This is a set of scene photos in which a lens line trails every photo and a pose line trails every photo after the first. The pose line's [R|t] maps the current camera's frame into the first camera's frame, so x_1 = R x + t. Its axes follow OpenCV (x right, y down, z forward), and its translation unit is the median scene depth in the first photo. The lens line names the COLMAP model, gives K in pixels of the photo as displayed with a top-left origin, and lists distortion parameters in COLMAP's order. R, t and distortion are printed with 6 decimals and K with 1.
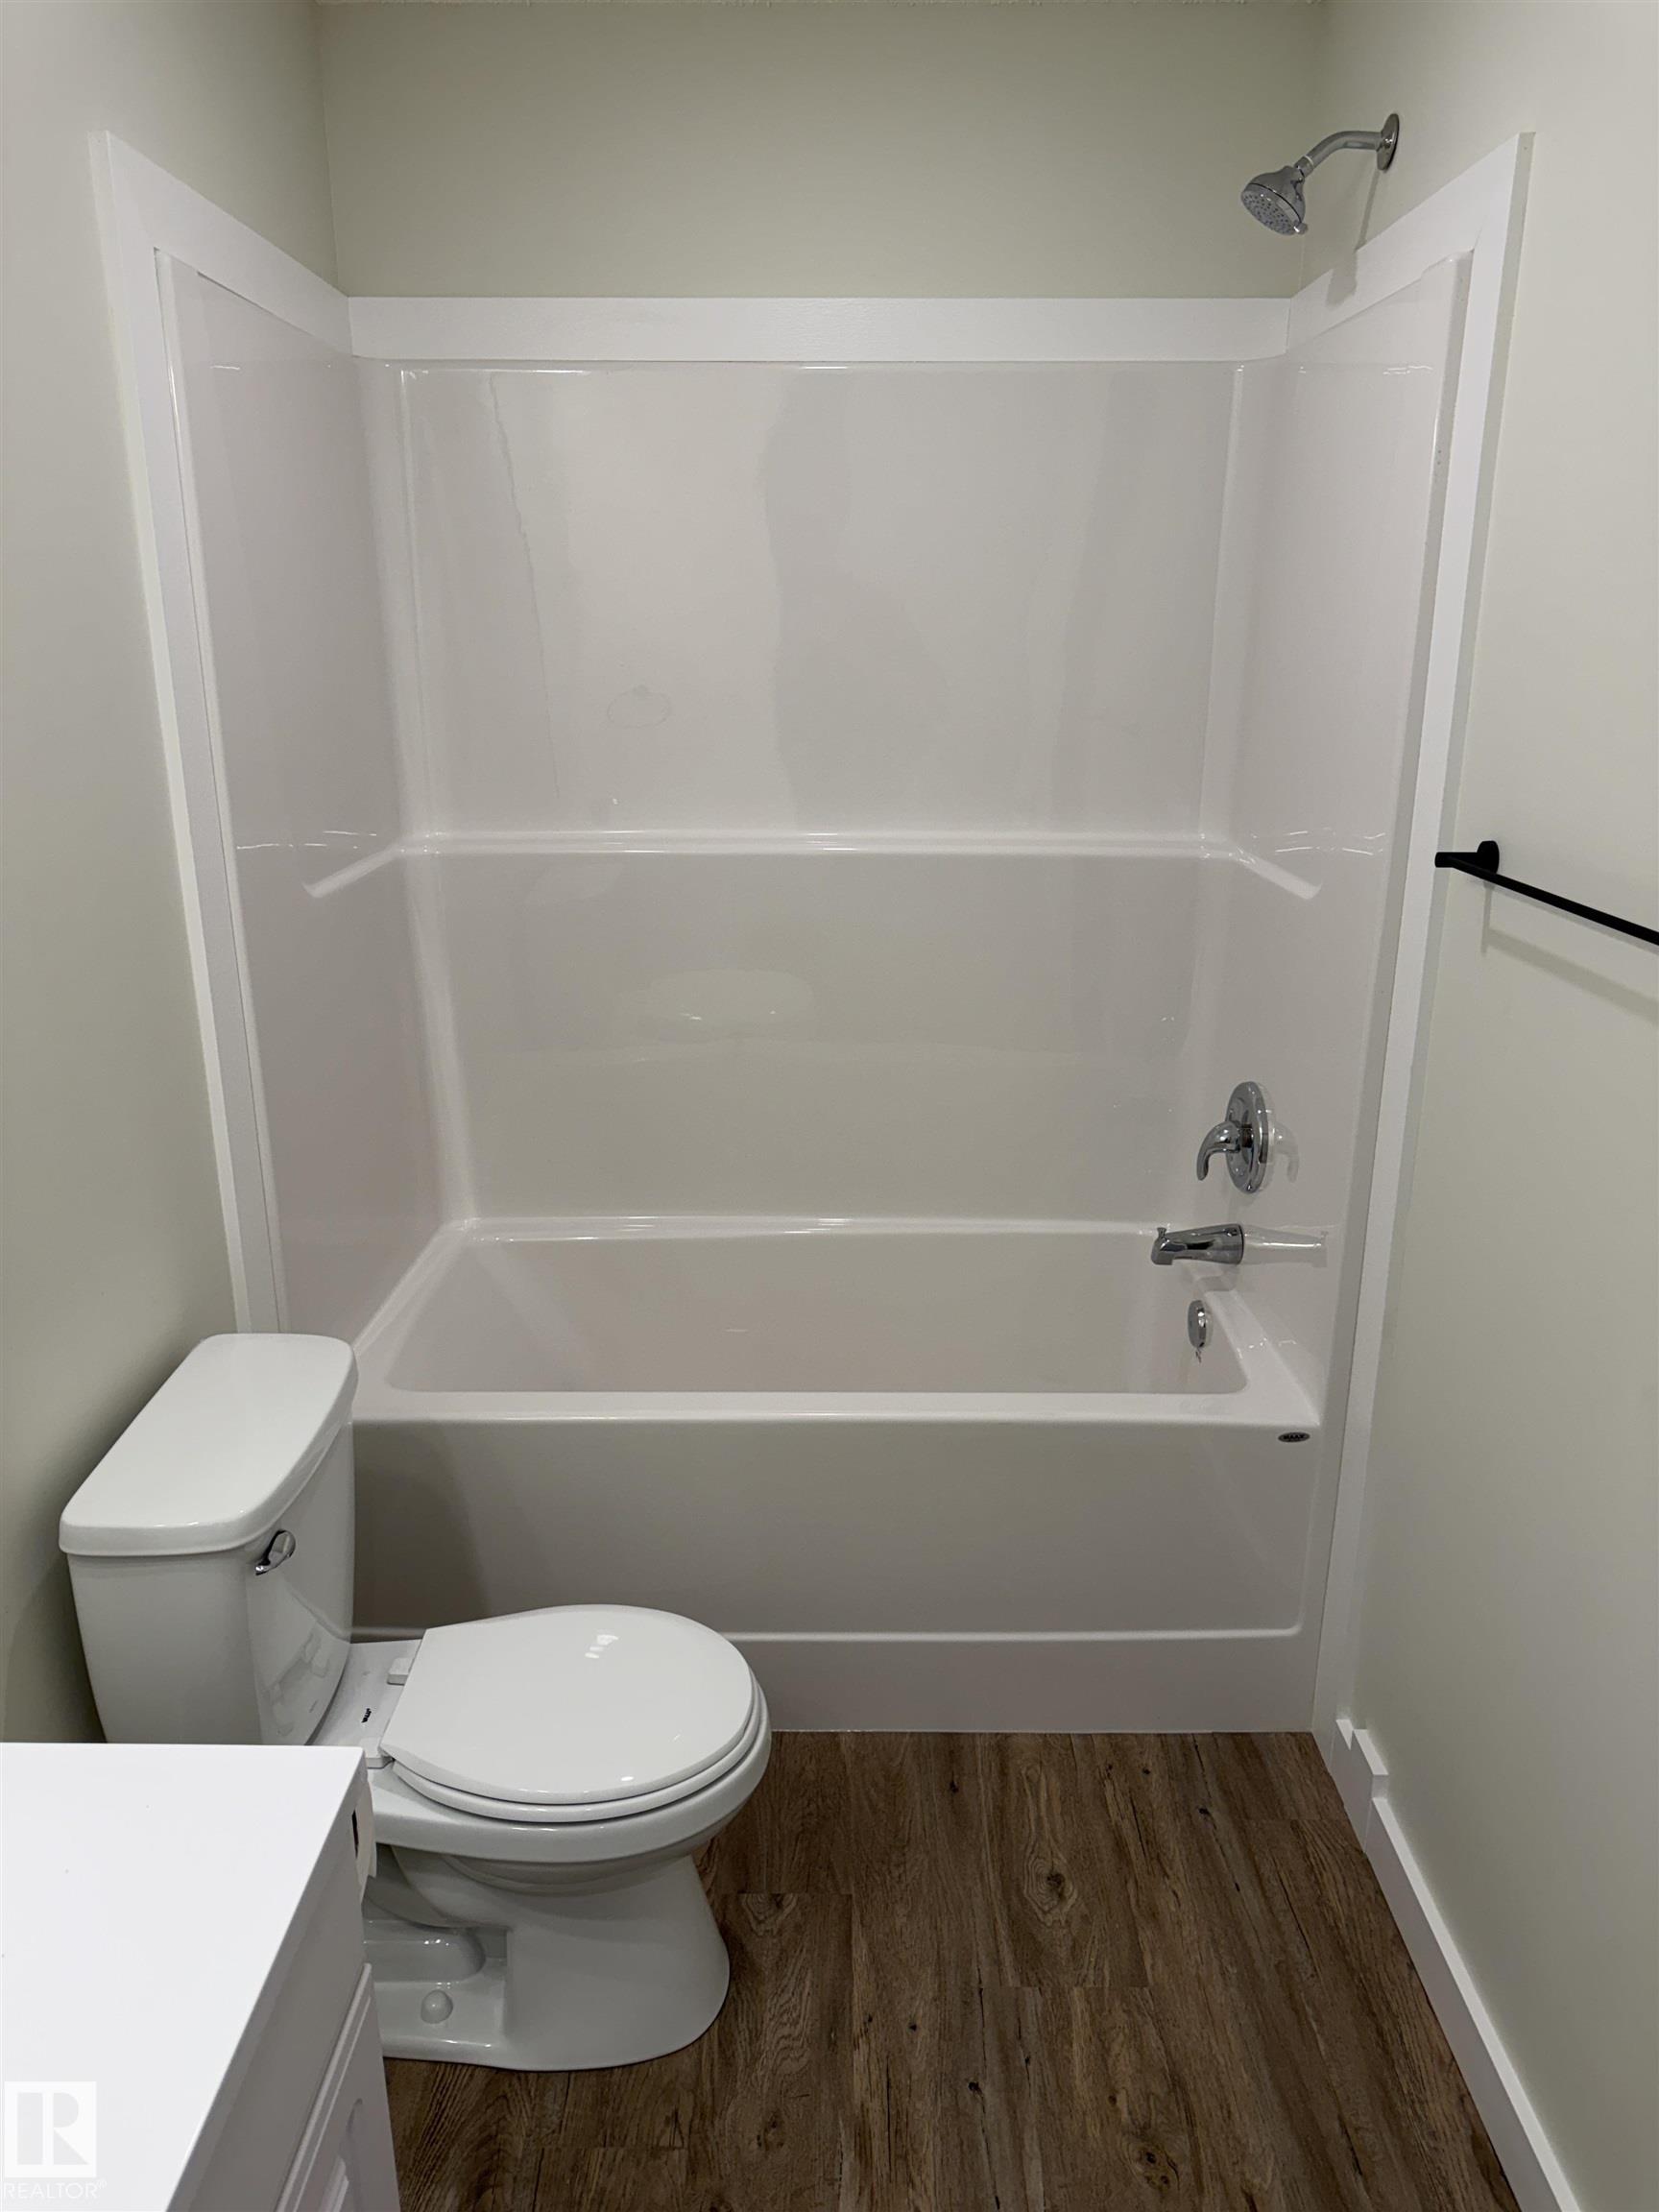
lens RADIAL K [[1567.7, 0, 829.5], [0, 1567.7, 1106.0], [0, 0, 1]] dist [0.037730, -0.042835]
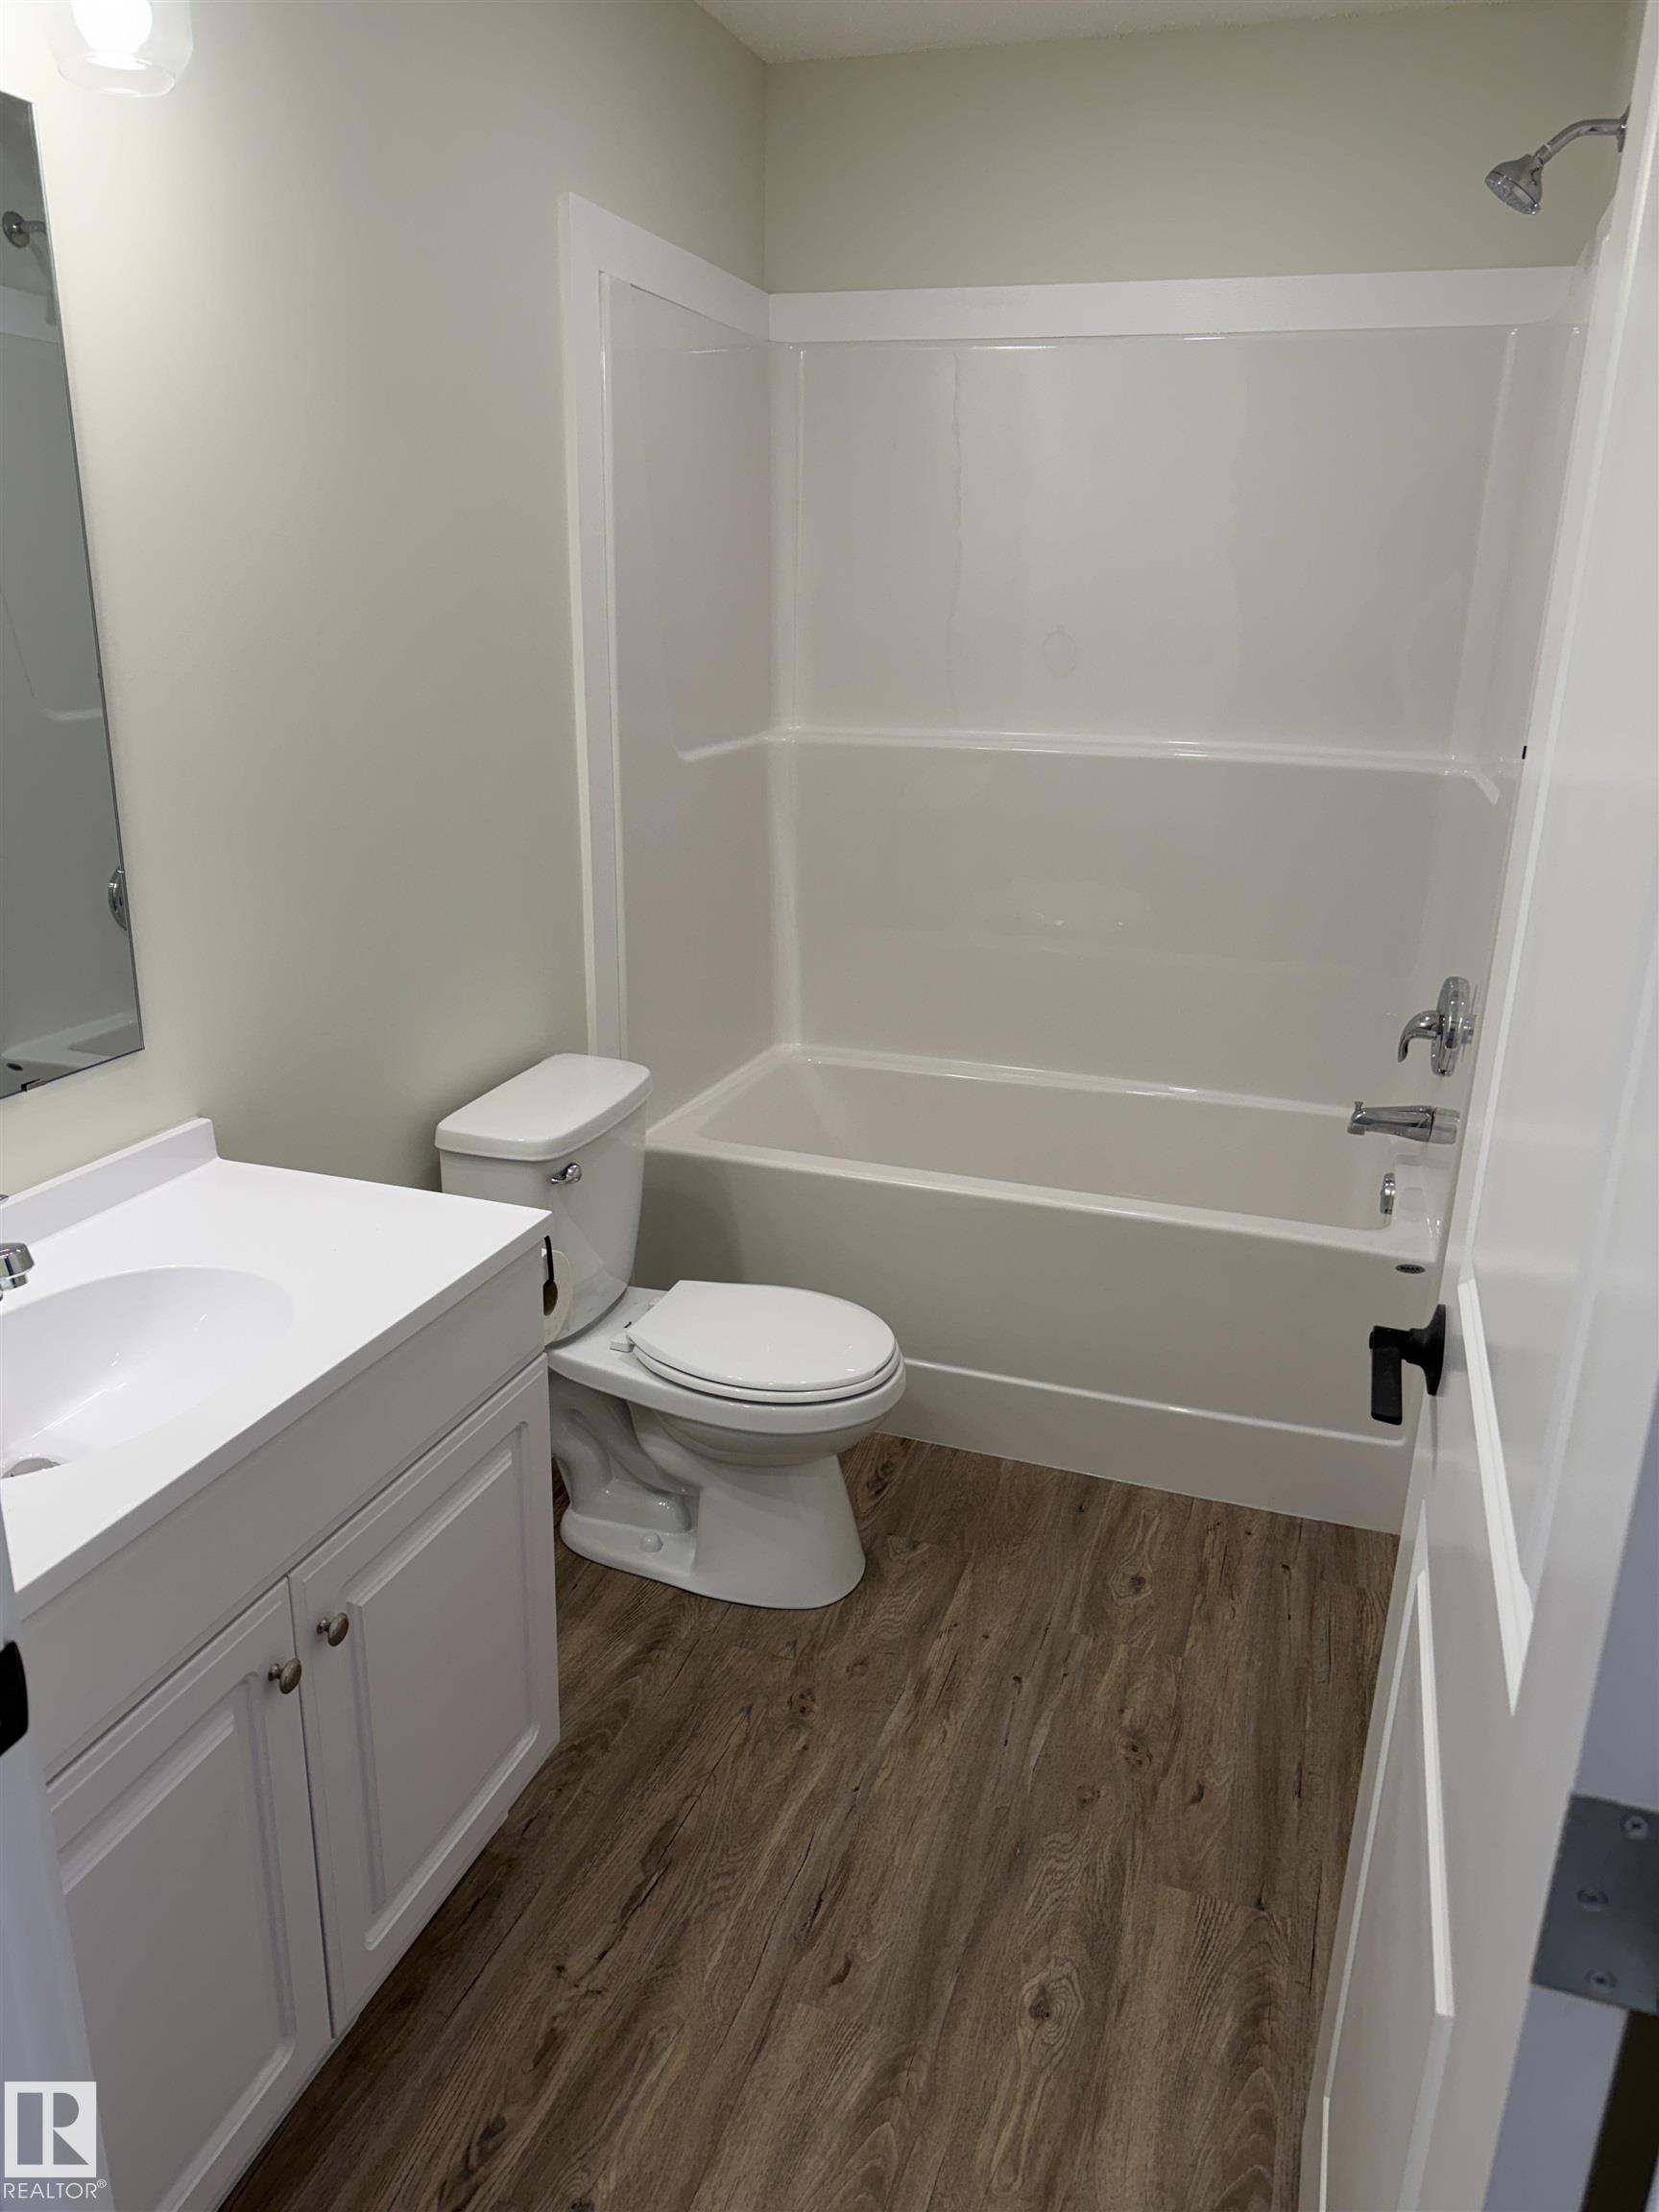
lens RADIAL K [[1555.0, 0, 824.0], [0, 1555.0, 1094.9], [0, 0, 1]] dist [0.117718, -0.141199]
pose [[0.947978, 0.115941, -0.296471, 0.244105], [-0.112377, 0.993240, 0.029098, 0.111492], [0.297840, 0.005732, 0.954599, -0.262030]]
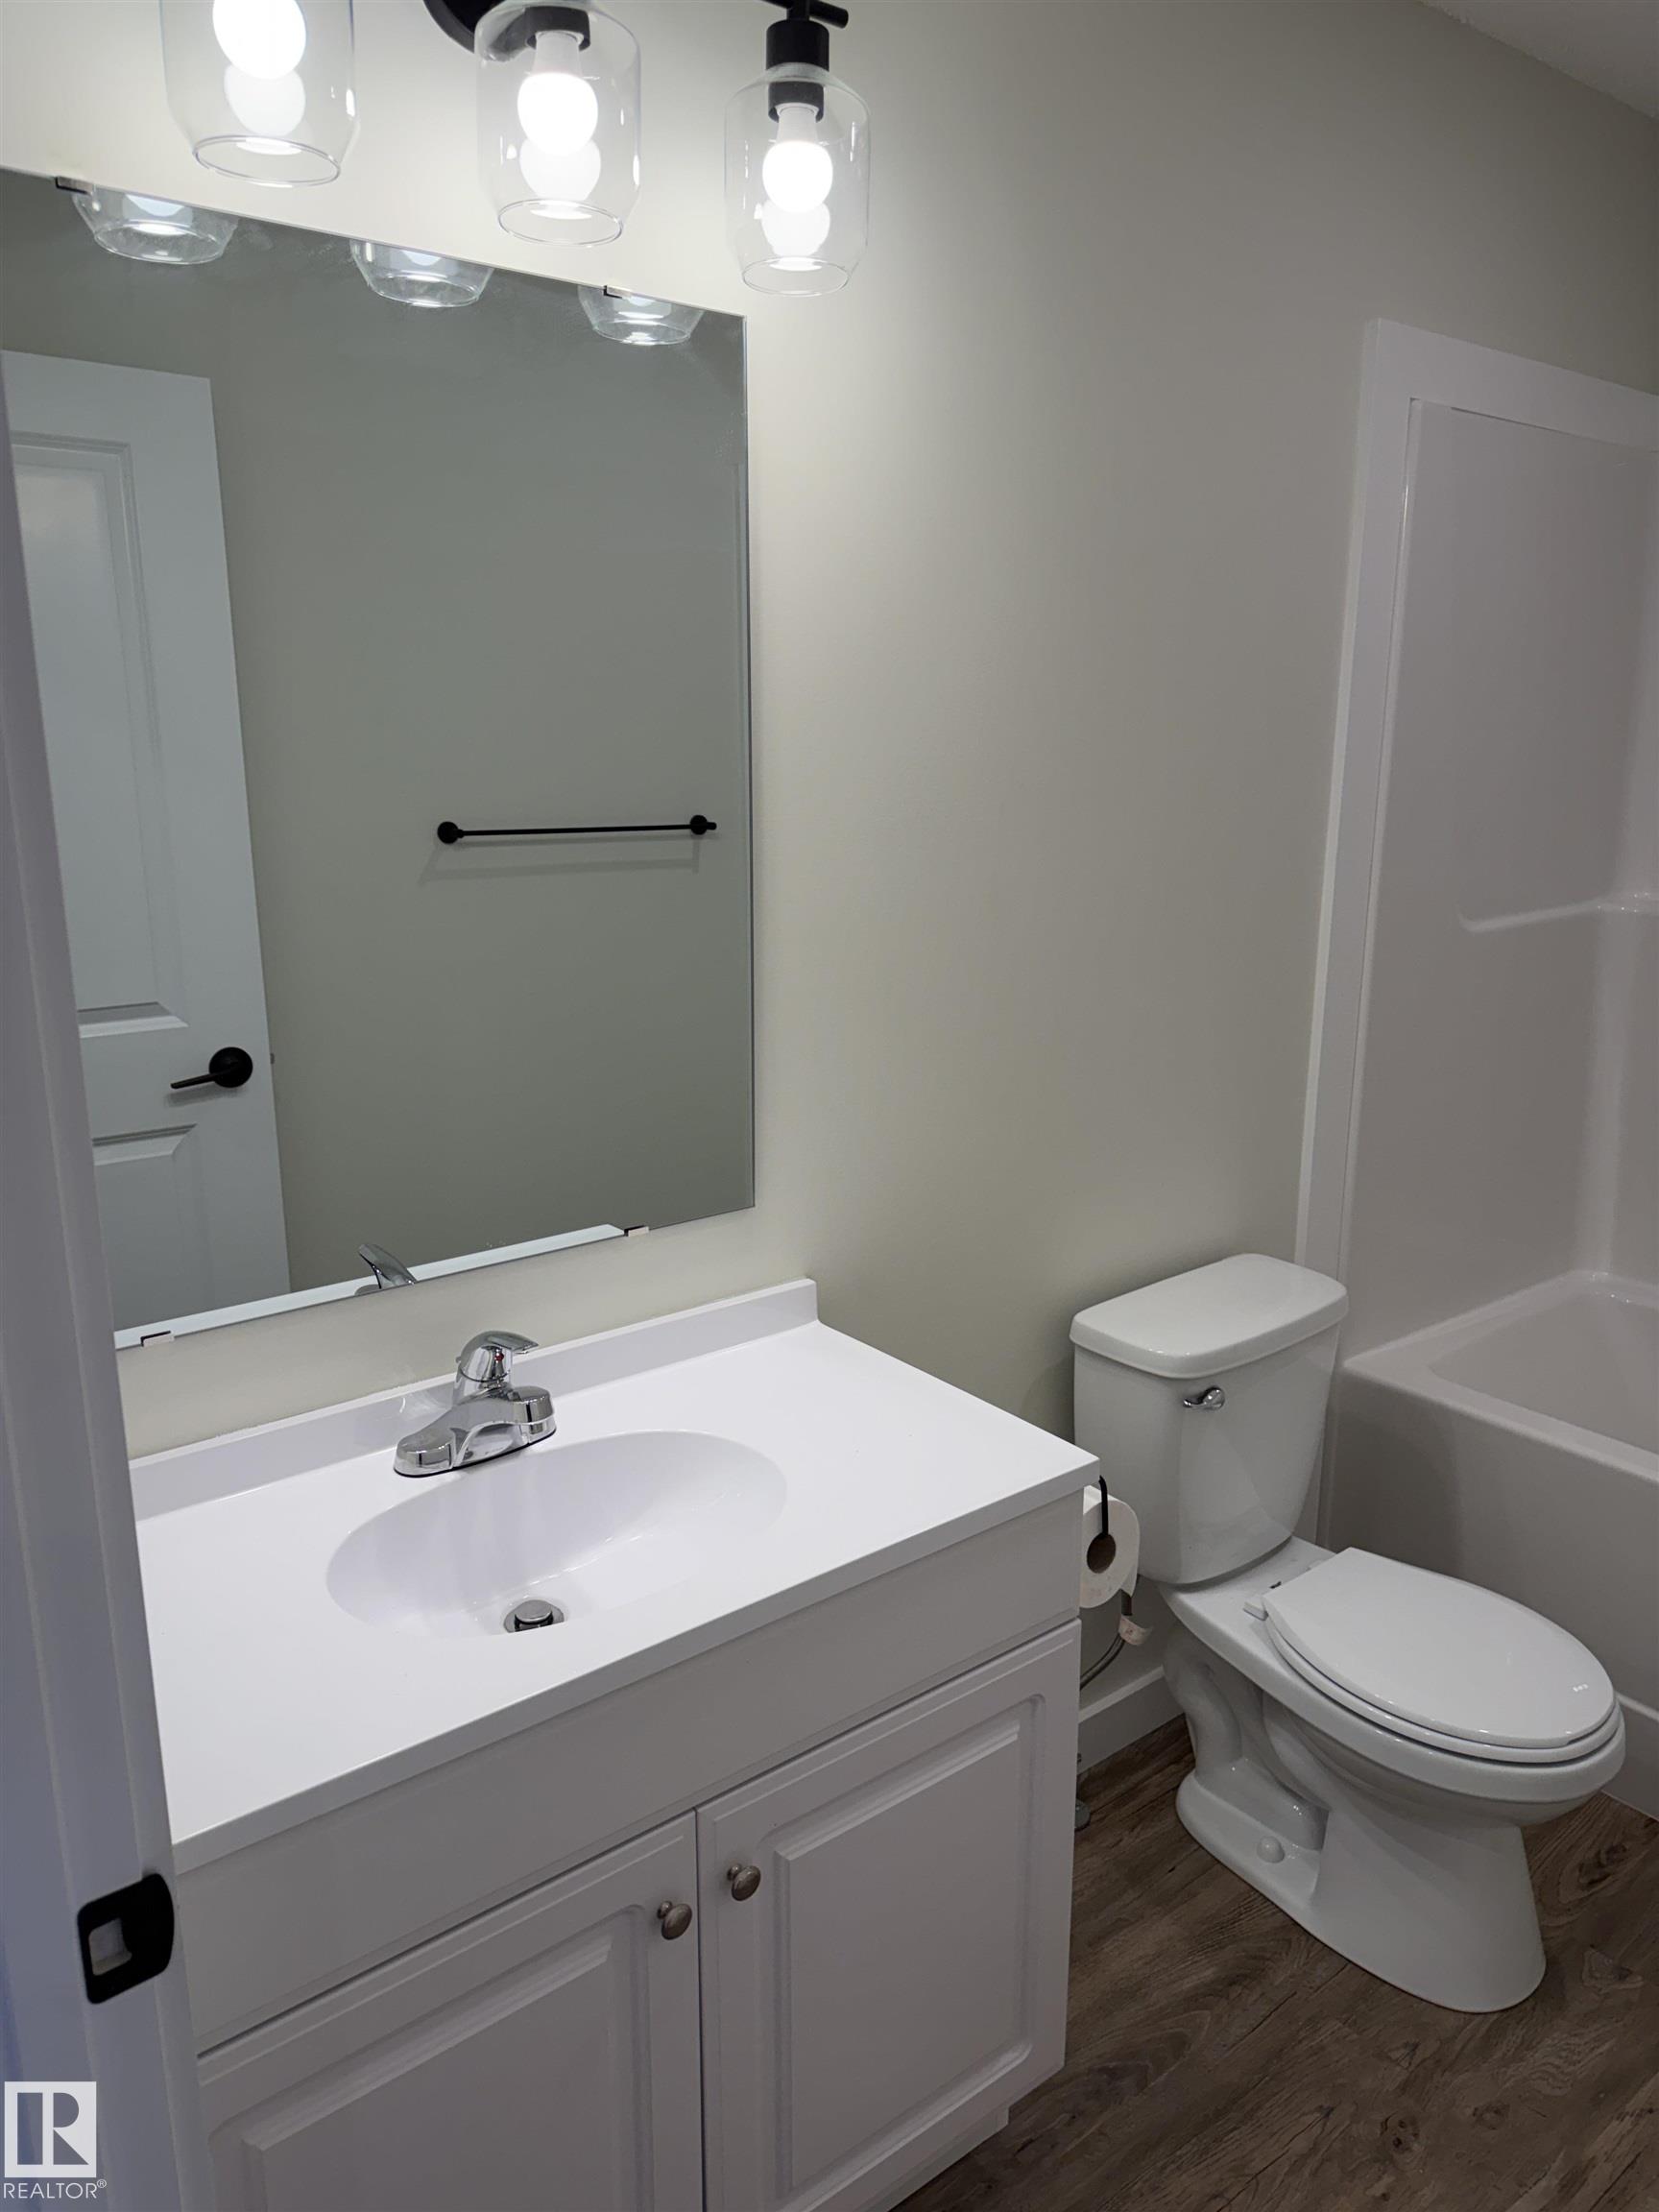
lens RADIAL K [[1567.7, 0, 829.5], [0, 1567.7, 1106.0], [0, 0, 1]] dist [0.037730, -0.042835]
pose [[0.631143, 0.186800, -0.752837, 0.304321], [-0.226950, 0.972567, 0.051058, 0.043114], [0.741722, 0.138631, 0.656223, -0.085420]]
